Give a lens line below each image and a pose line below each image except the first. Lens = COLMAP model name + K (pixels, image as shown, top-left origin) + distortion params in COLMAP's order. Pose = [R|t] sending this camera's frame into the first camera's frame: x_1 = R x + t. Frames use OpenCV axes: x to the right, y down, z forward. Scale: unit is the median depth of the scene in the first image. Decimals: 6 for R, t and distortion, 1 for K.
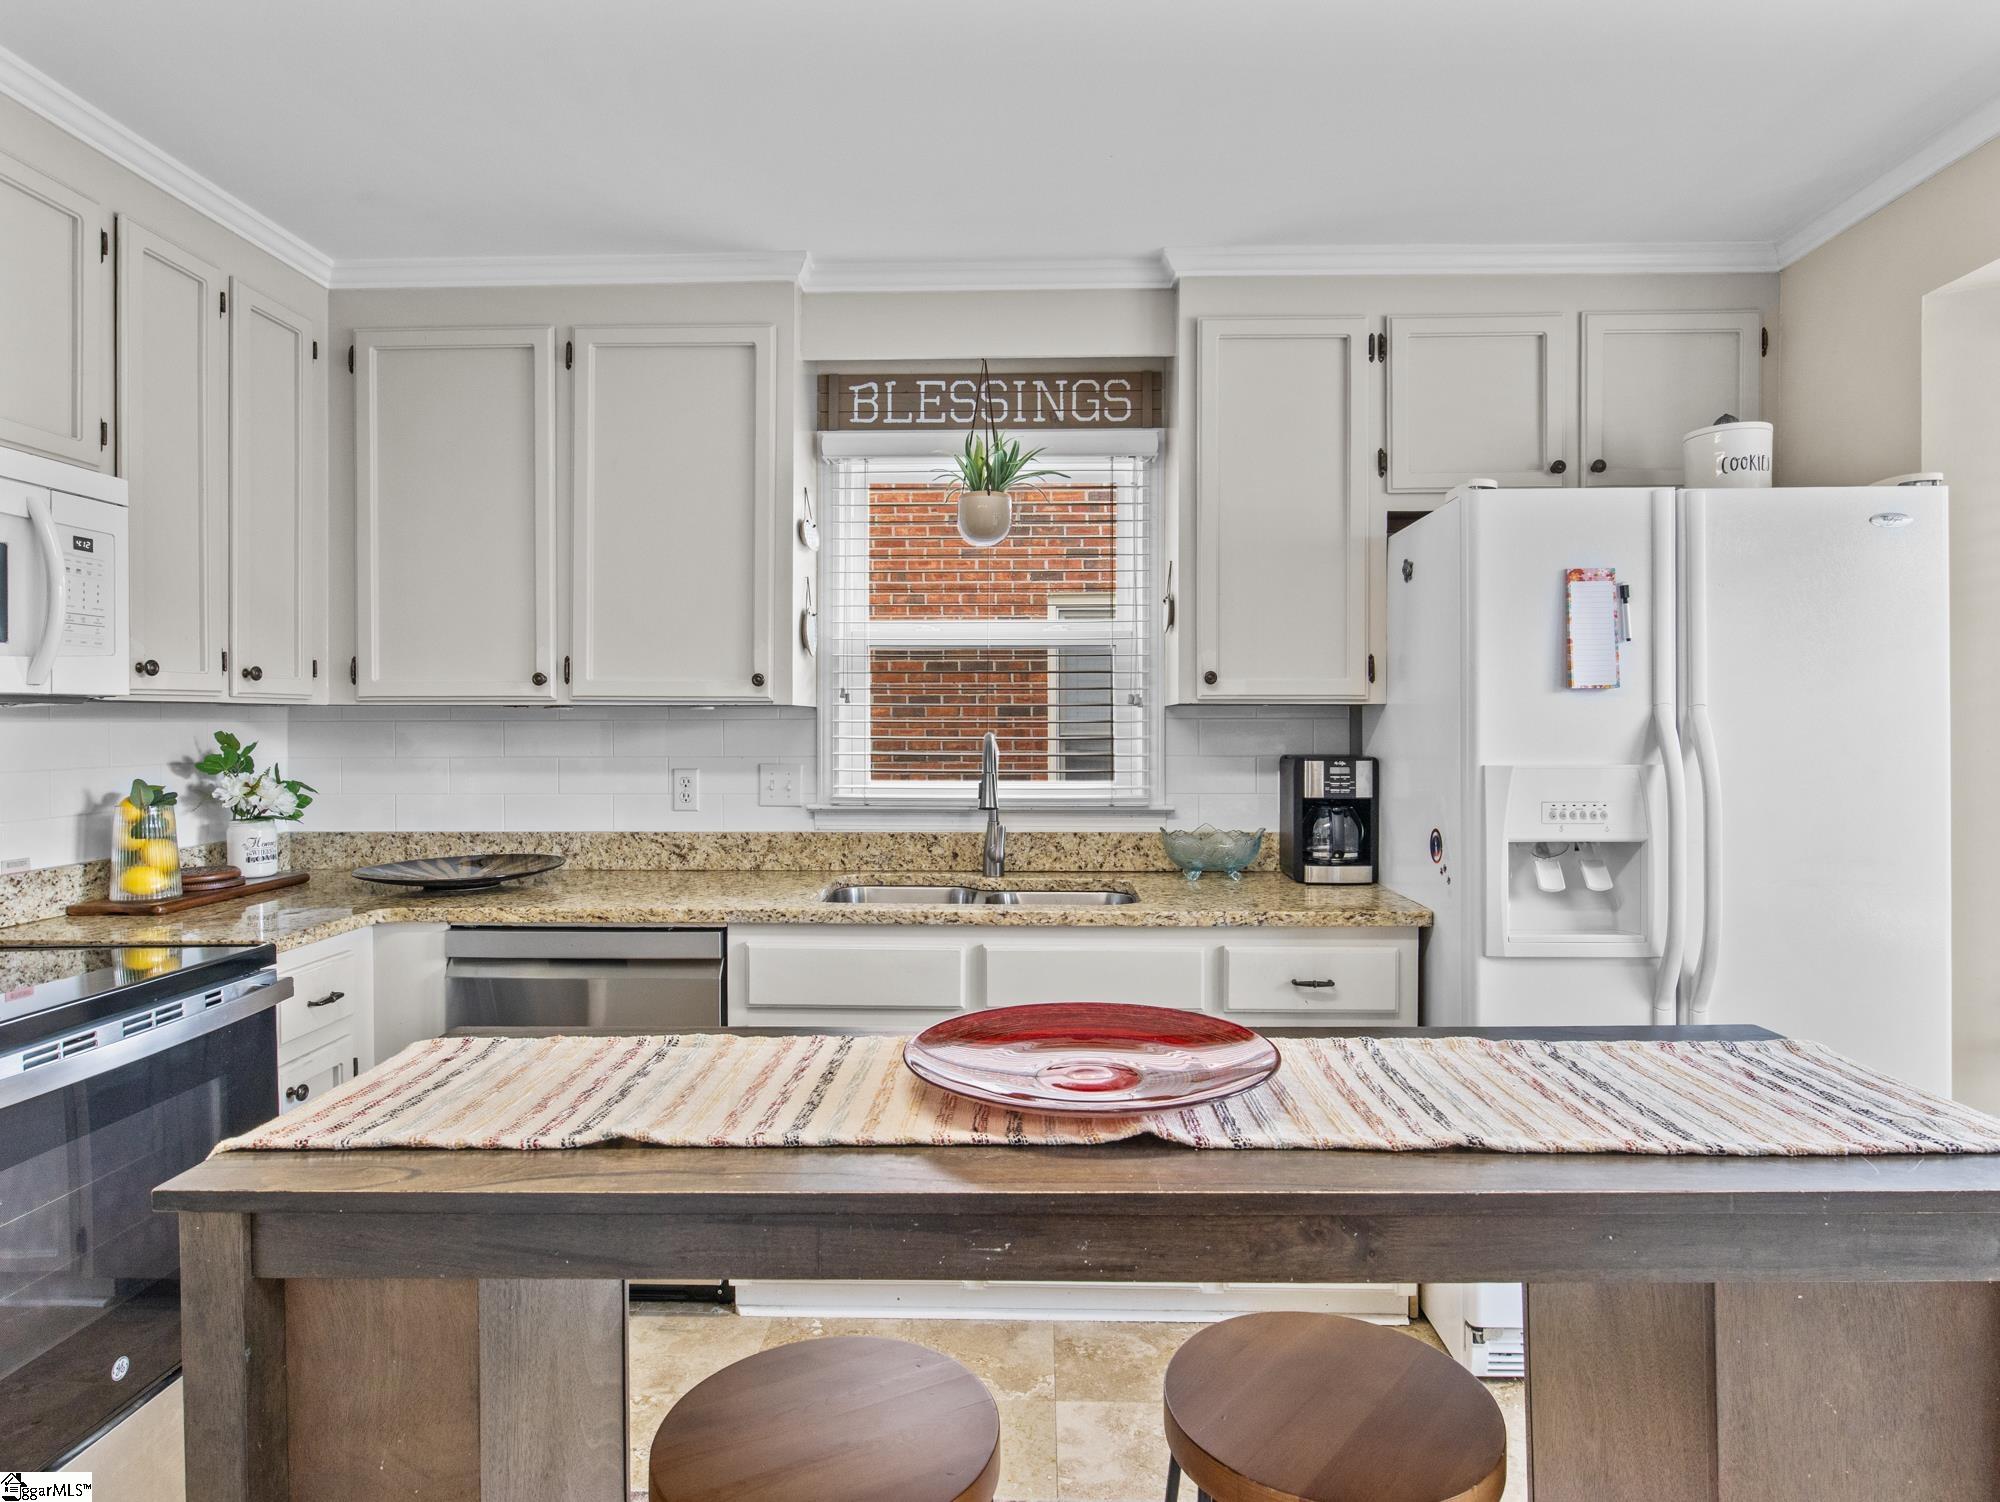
lens RADIAL K [[1160.7, 0, 1014.8], [0, 1160.7, 739.3], [0, 0, 1]] dist [-0.010561, 0.006343]
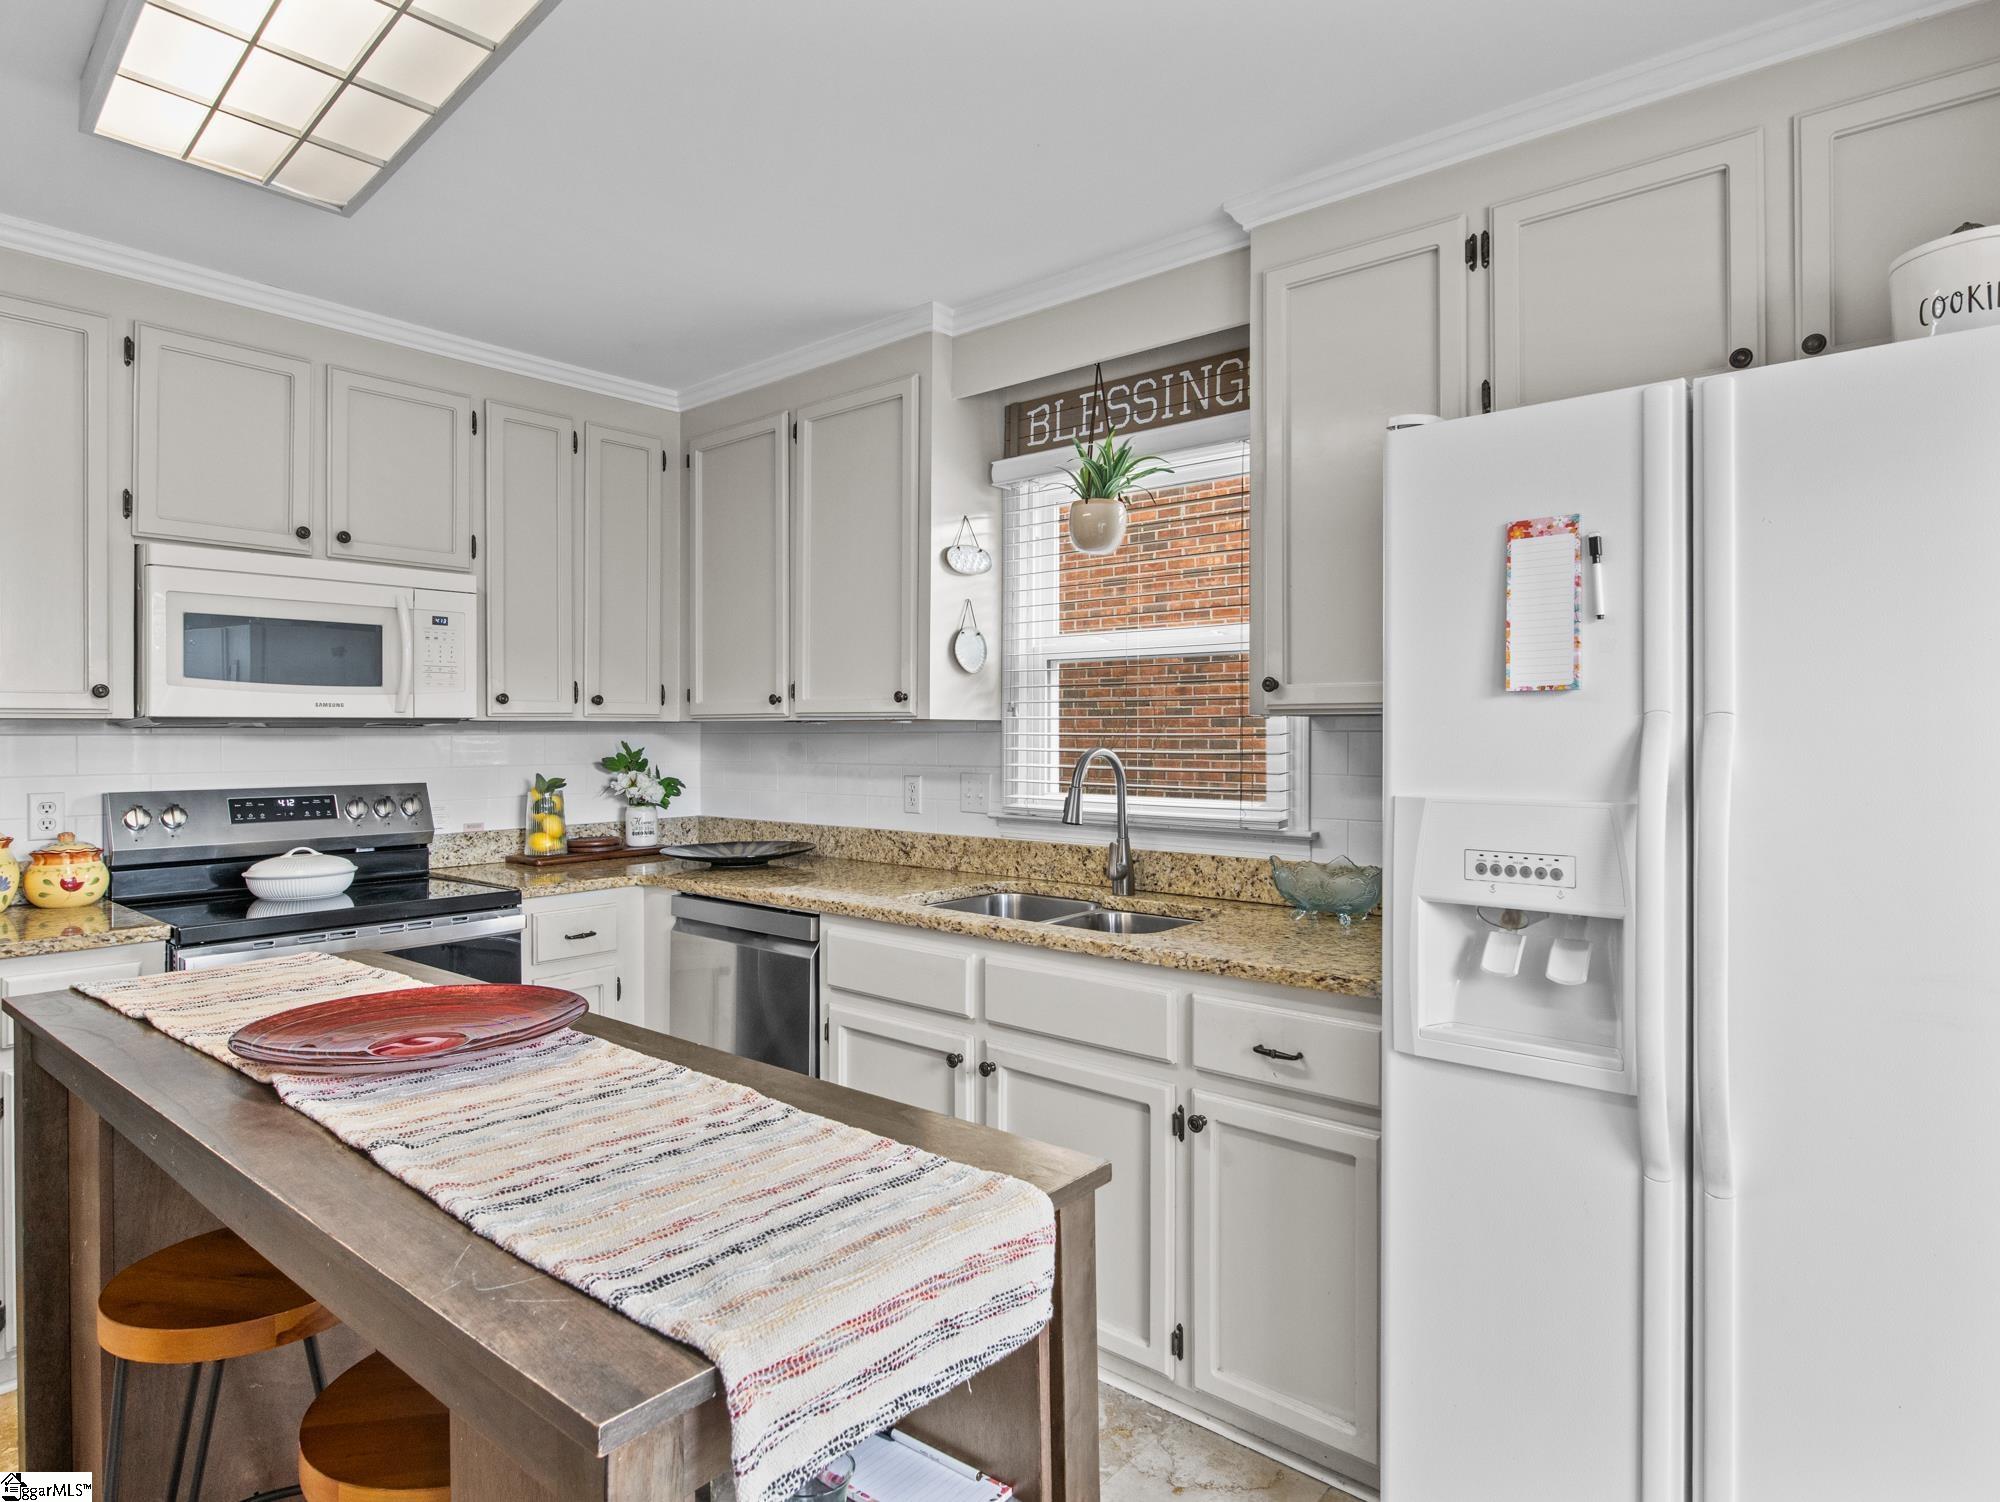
lens RADIAL K [[1160.7, 0, 1016.2], [0, 1160.7, 733.6], [0, 0, 1]] dist [-0.010561, 0.006343]
pose [[0.771654, 0.001143, -0.636041, 0.565227], [-0.008257, 0.999932, -0.008221, -0.007829], [0.635989, 0.011596, 0.771611, 0.213243]]
